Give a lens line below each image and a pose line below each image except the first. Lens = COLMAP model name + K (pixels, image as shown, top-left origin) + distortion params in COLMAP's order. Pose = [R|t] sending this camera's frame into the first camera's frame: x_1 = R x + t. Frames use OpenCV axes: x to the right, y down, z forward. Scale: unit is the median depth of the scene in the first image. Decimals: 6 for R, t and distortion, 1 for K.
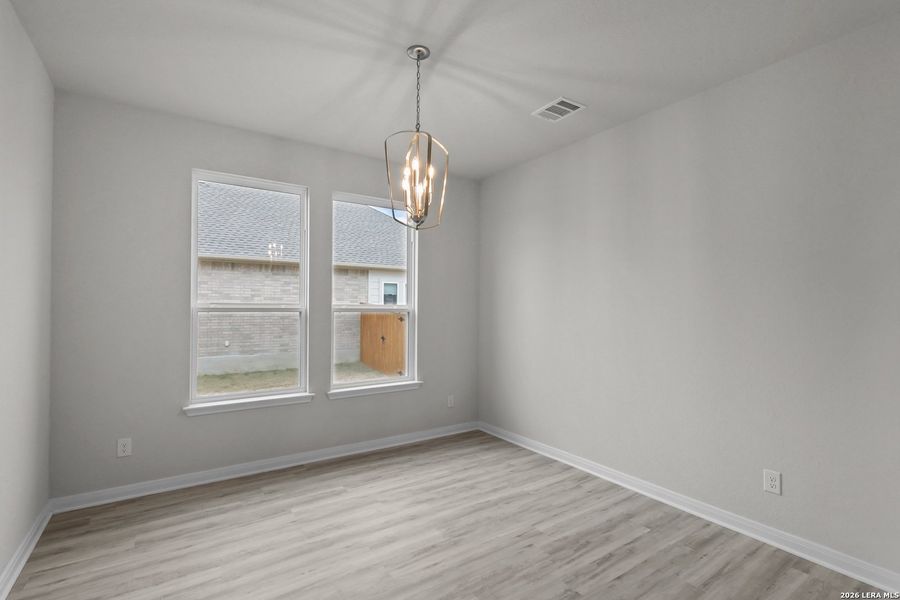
lens RADIAL K [[414.6, 0, 450.0], [0, 414.6, 300.0], [0, 0, 1]] dist [0.001350, 0.001280]
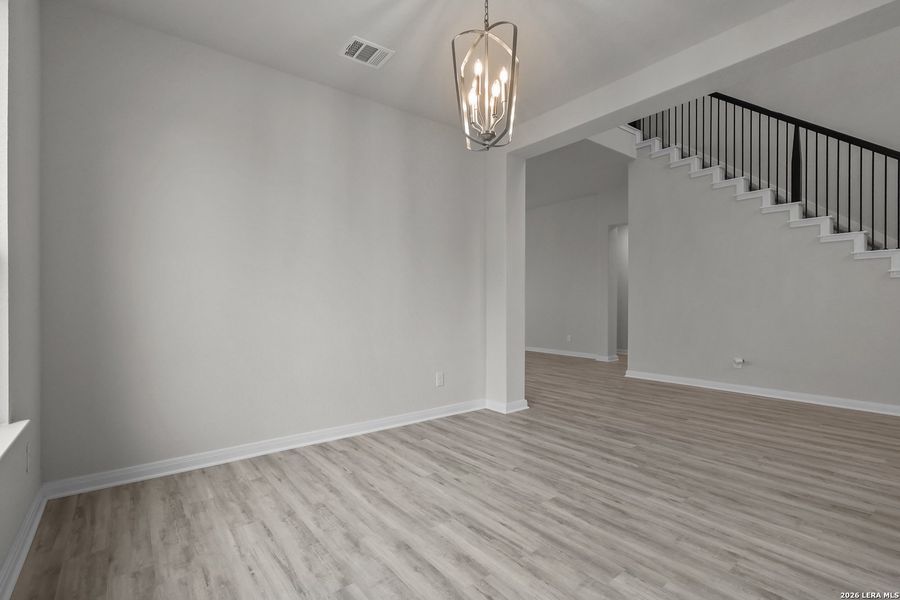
lens RADIAL K [[414.6, 0, 450.0], [0, 414.6, 300.0], [0, 0, 1]] dist [0.001350, 0.001280]
pose [[-0.063661, 0.001553, 0.997970, -0.725559], [-0.020711, 0.999781, -0.002877, 0.109946], [-0.997757, -0.020852, -0.063615, 0.909403]]
